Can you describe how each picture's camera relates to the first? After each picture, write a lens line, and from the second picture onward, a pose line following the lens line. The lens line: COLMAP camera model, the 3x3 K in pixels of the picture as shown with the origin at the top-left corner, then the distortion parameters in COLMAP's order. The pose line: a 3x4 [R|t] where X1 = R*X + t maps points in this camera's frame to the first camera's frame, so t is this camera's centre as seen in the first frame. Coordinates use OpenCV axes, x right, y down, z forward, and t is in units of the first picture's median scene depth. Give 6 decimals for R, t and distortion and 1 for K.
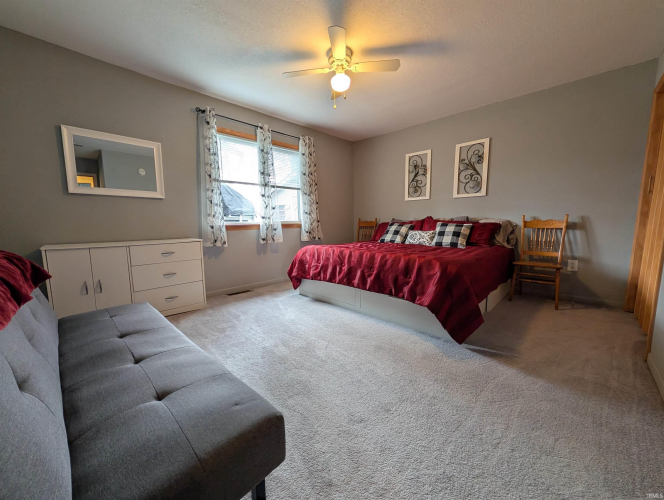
lens RADIAL K [[254.8, 0, 330.0], [0, 254.8, 252.1], [0, 0, 1]] dist [0.002010, -0.000029]
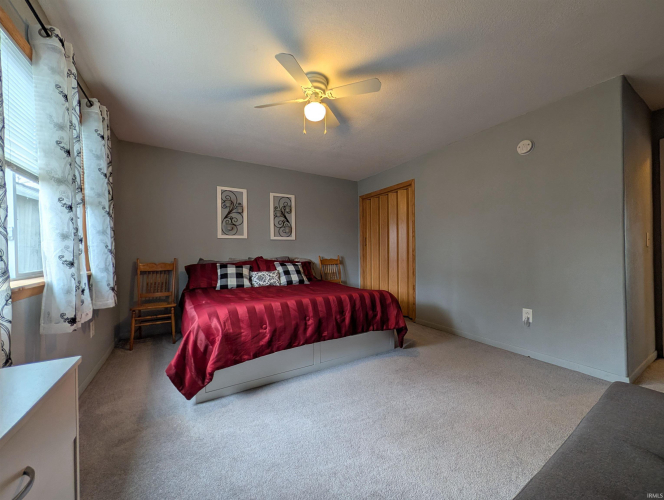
lens RADIAL K [[254.8, 0, 332.2], [0, 254.8, 250.5], [0, 0, 1]] dist [0.002010, -0.000029]
pose [[0.256055, 0.019740, 0.966461, -0.518429], [0.127906, 0.990309, -0.054115, -0.078548], [-0.958163, 0.137472, 0.251049, 0.508601]]
